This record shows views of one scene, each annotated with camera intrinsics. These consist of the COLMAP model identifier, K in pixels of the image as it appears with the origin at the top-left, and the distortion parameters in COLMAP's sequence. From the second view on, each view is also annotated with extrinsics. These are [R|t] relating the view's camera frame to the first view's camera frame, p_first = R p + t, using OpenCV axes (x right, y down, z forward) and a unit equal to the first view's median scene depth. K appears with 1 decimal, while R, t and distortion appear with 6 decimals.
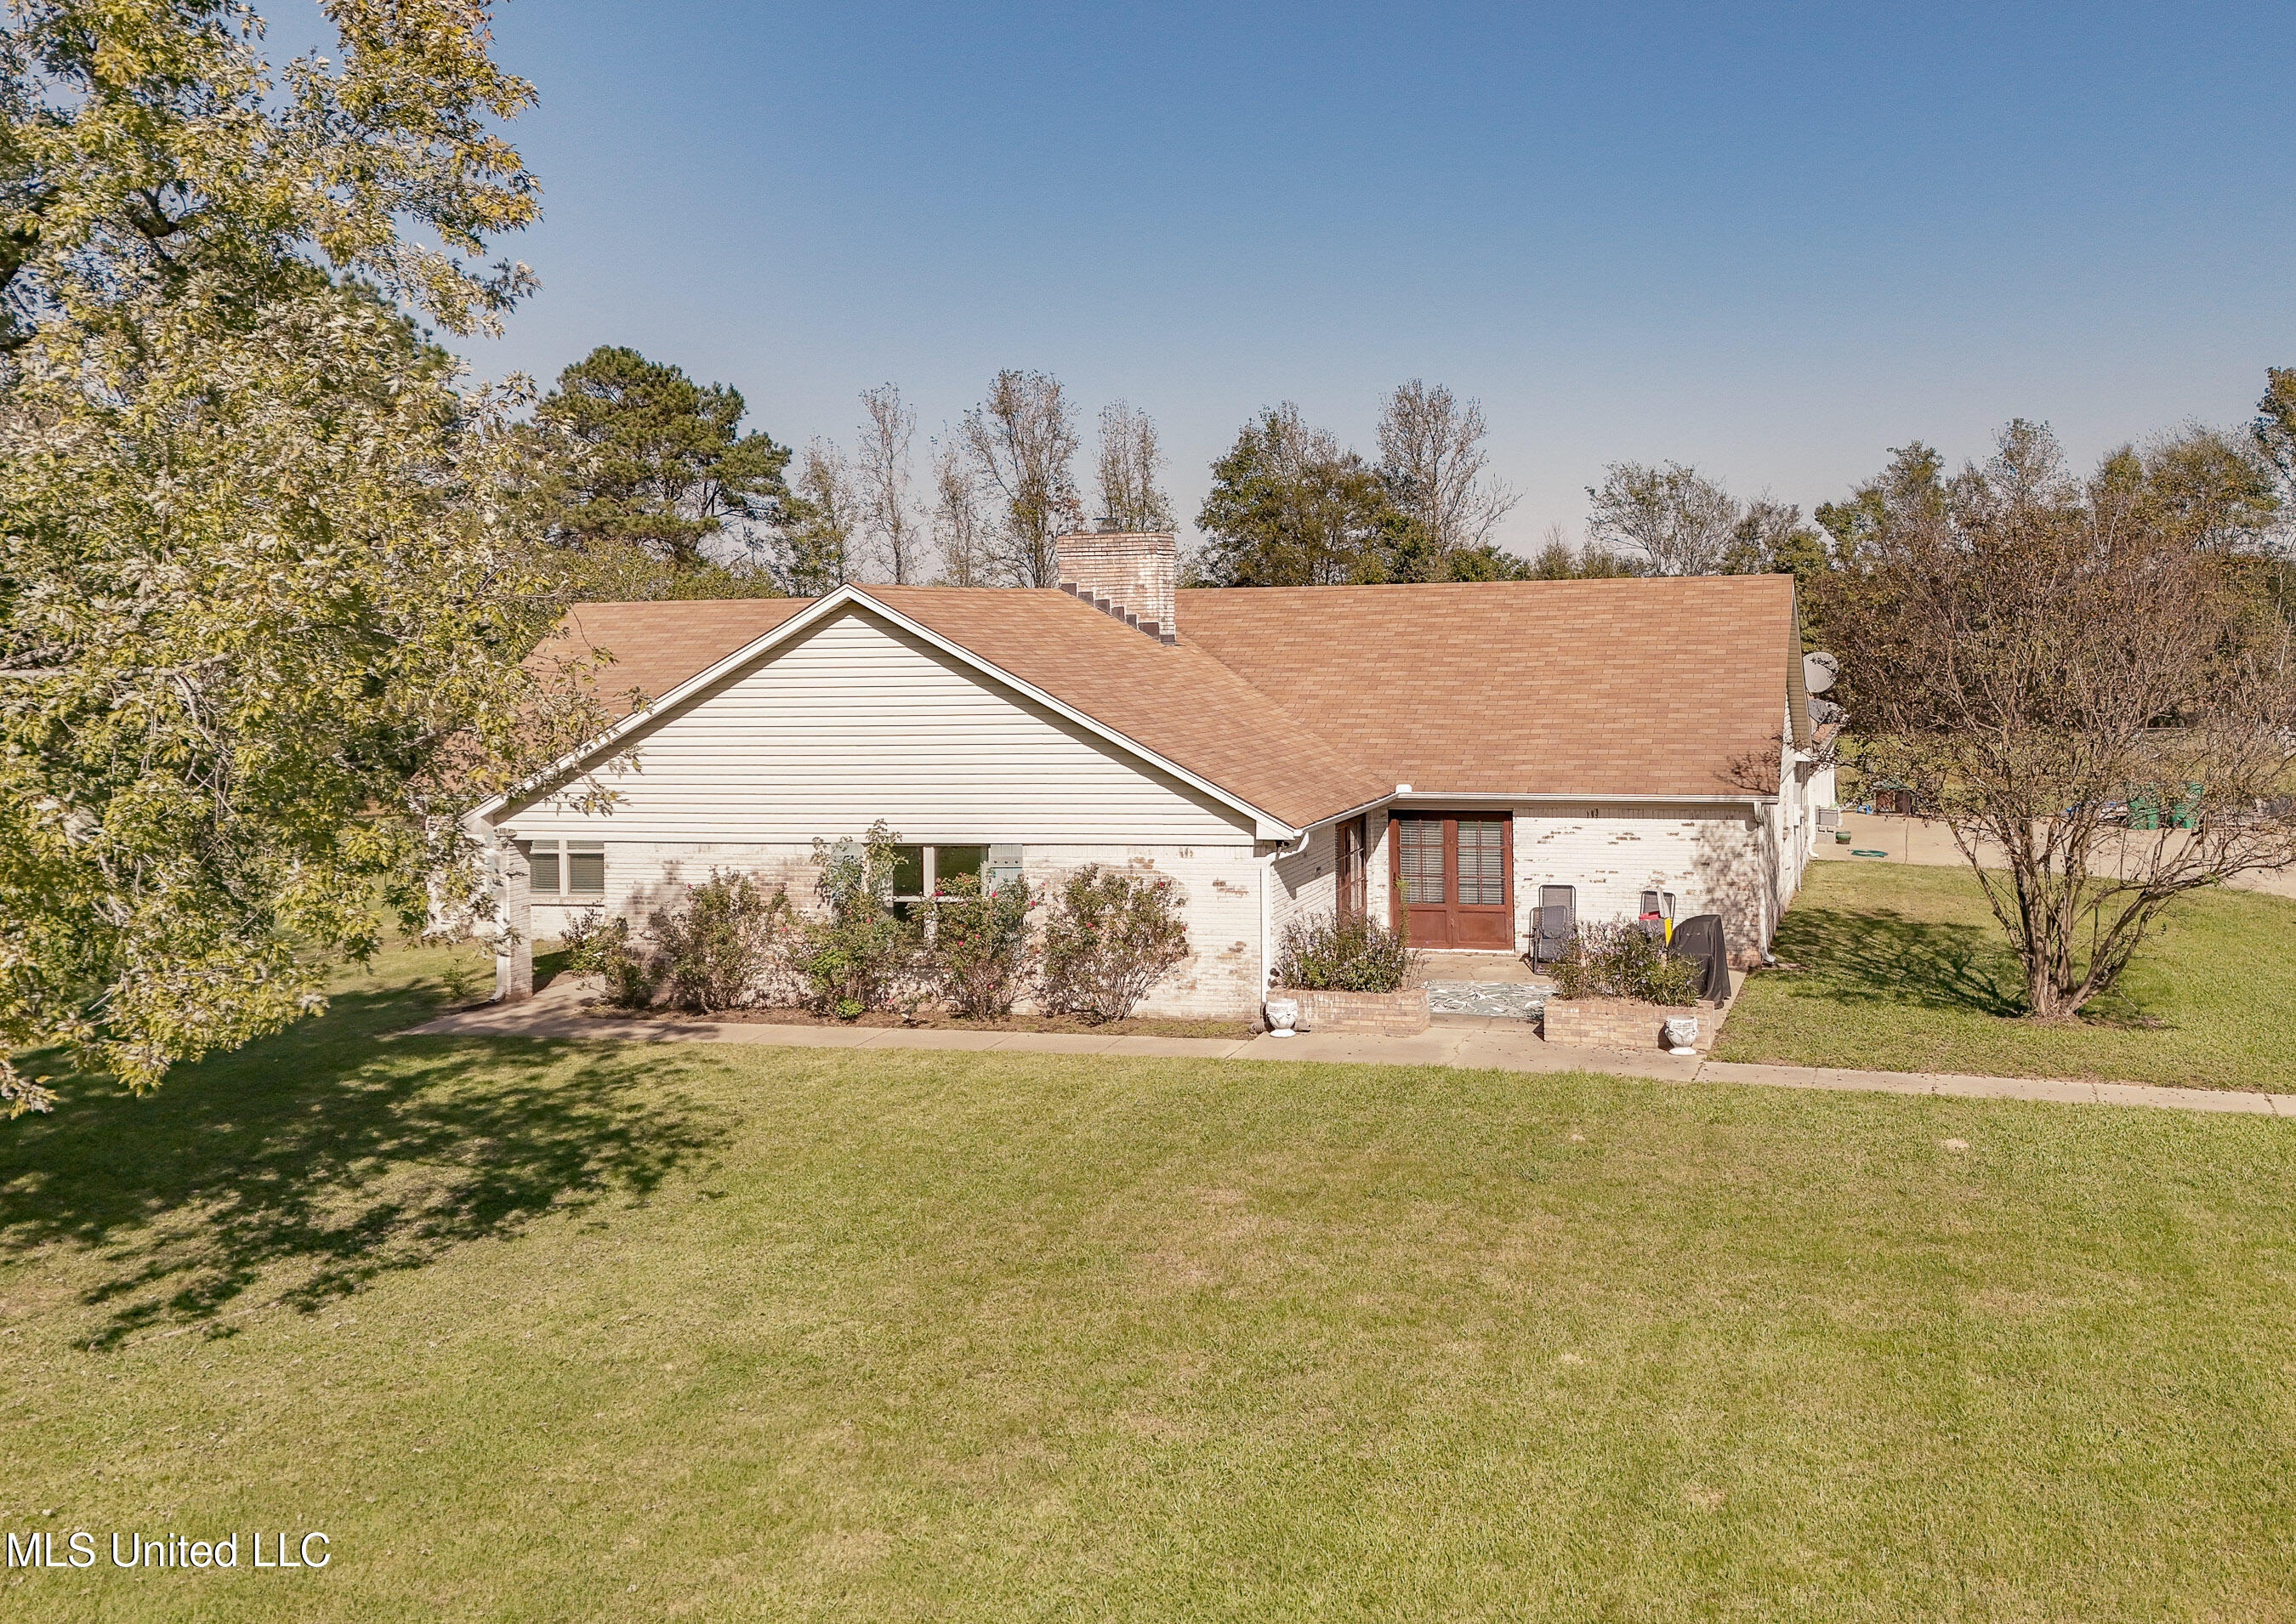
lens RADIAL K [[2072.5, 0, 1208.0], [0, 2072.5, 524.9], [0, 0, 1]] dist [0.093177, -0.065405]
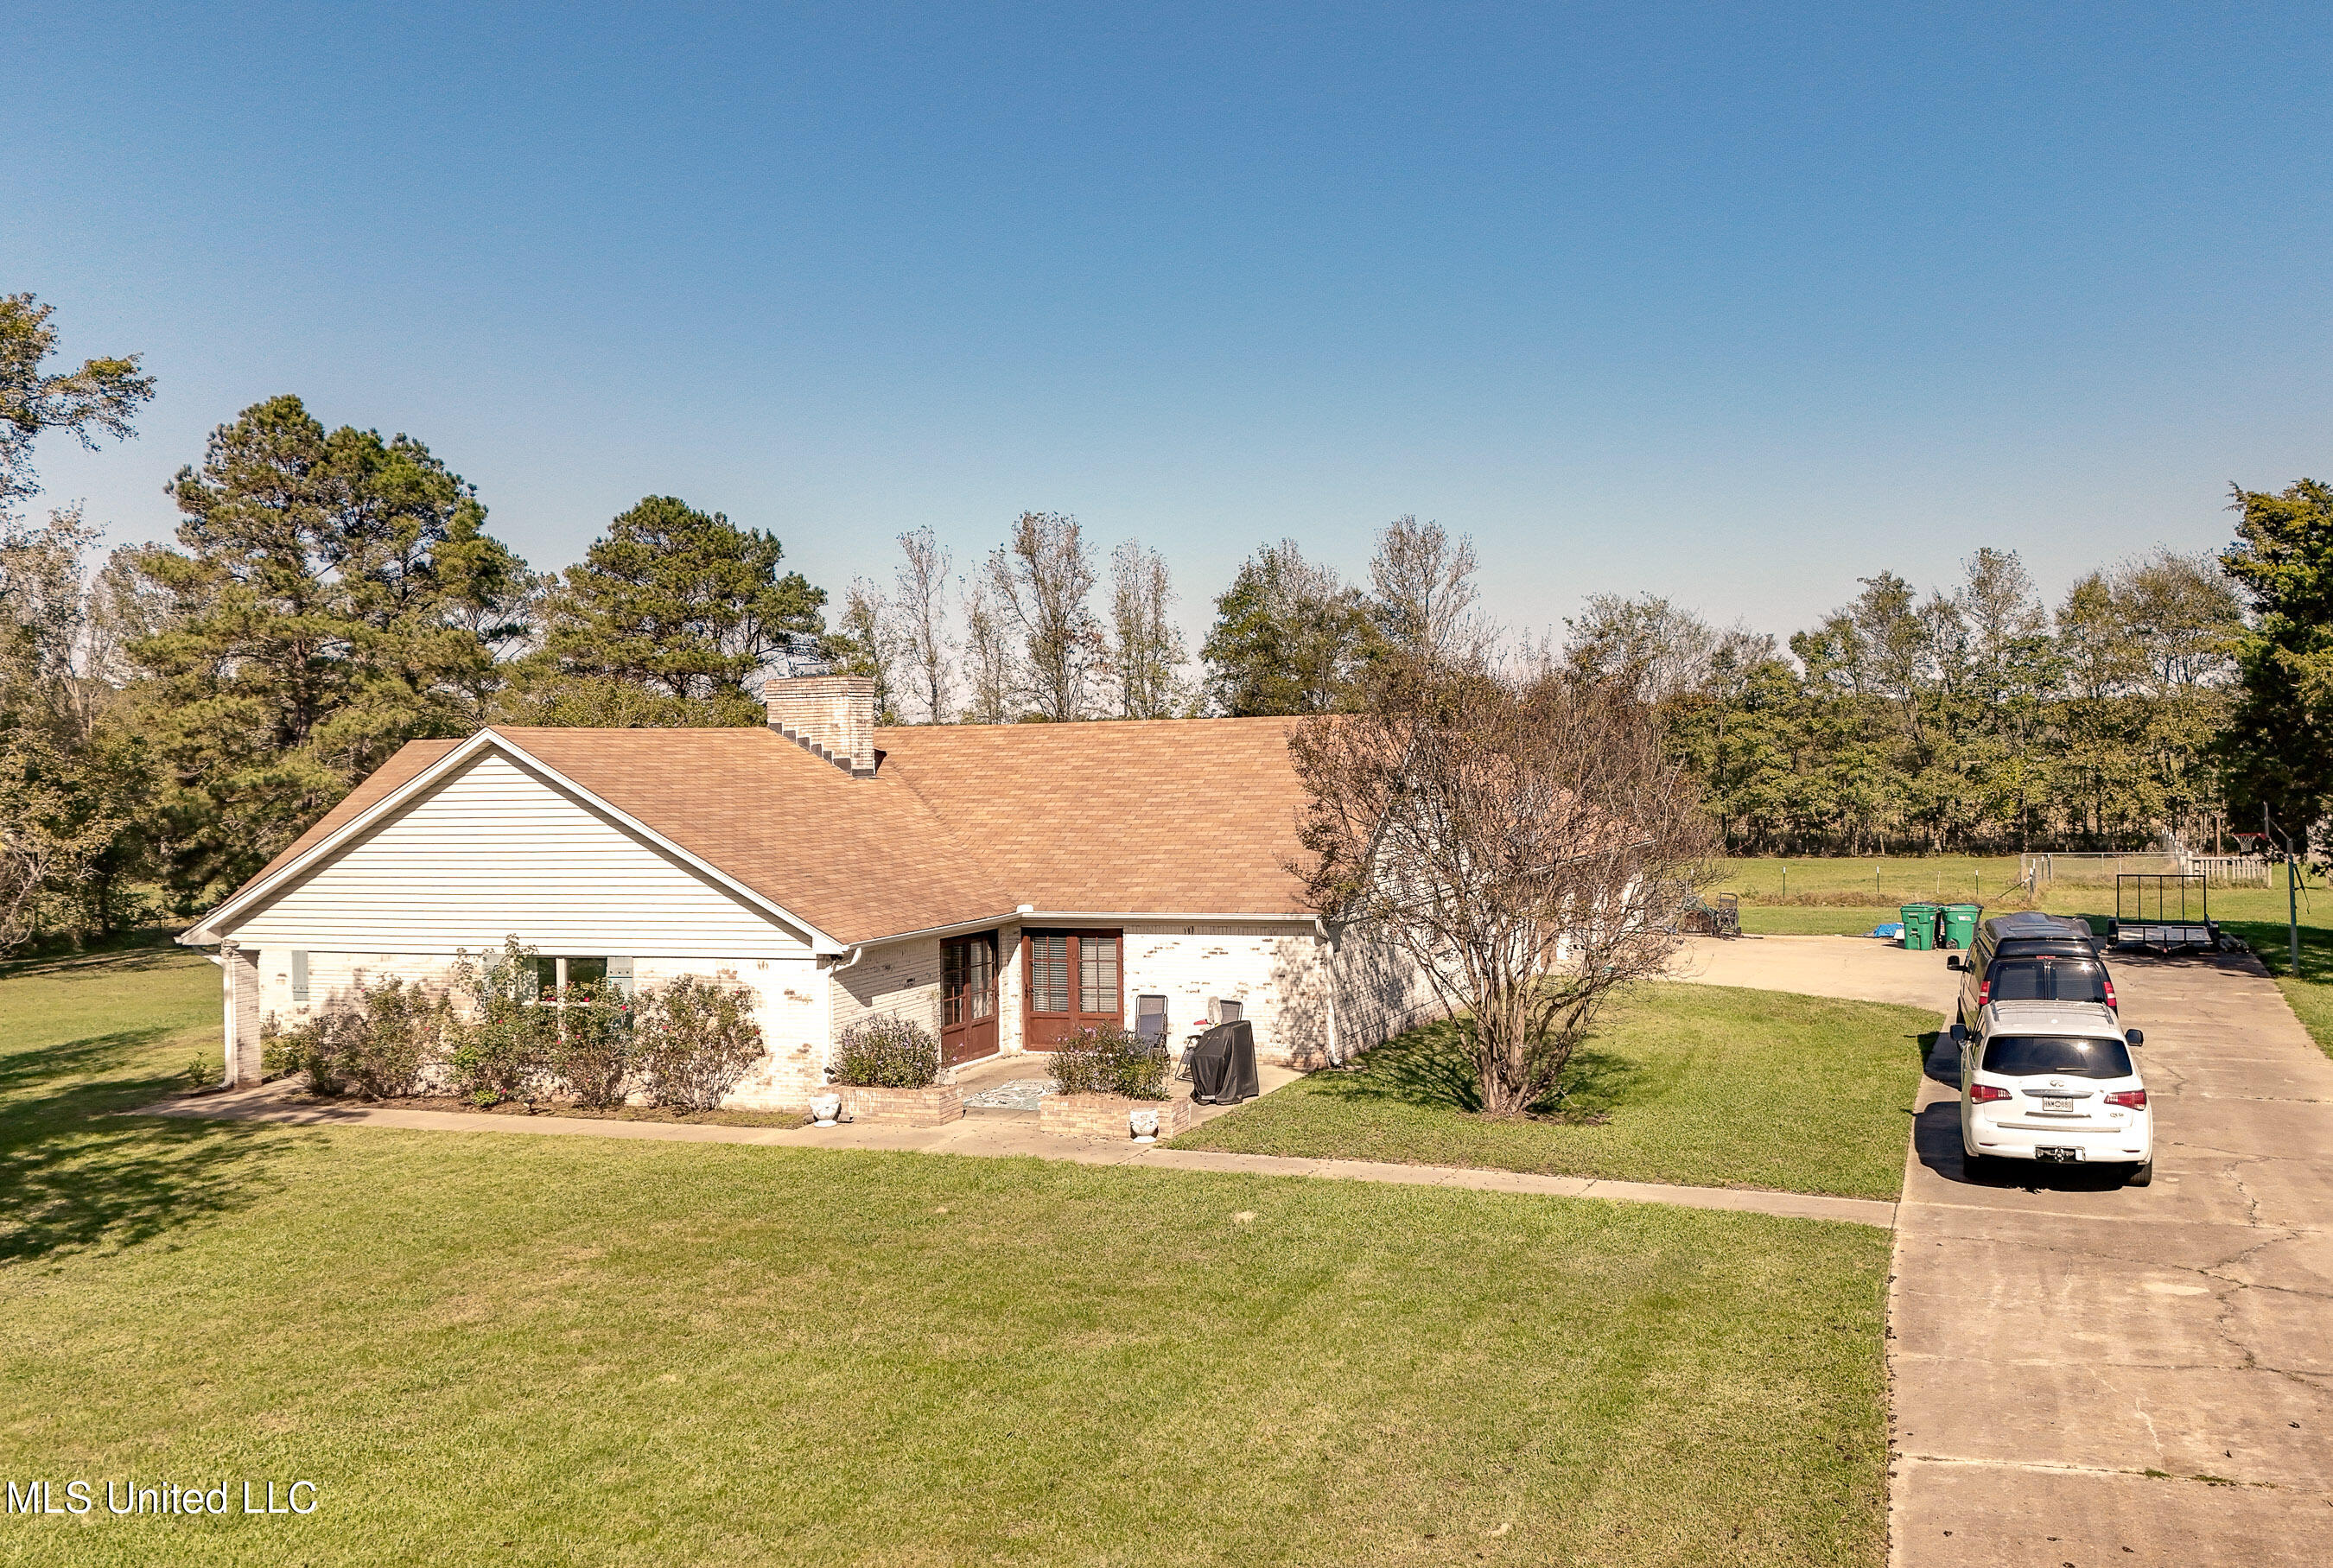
lens RADIAL K [[2011.7, 0, 1183.1], [0, 2011.7, 693.5], [0, 0, 1]] dist [0.038393, 0.000748]
pose [[0.996077, -0.005923, -0.088296, 0.269567], [0.007730, 0.999767, 0.020142, -0.008401], [0.088157, -0.020746, 0.995891, -0.057959]]
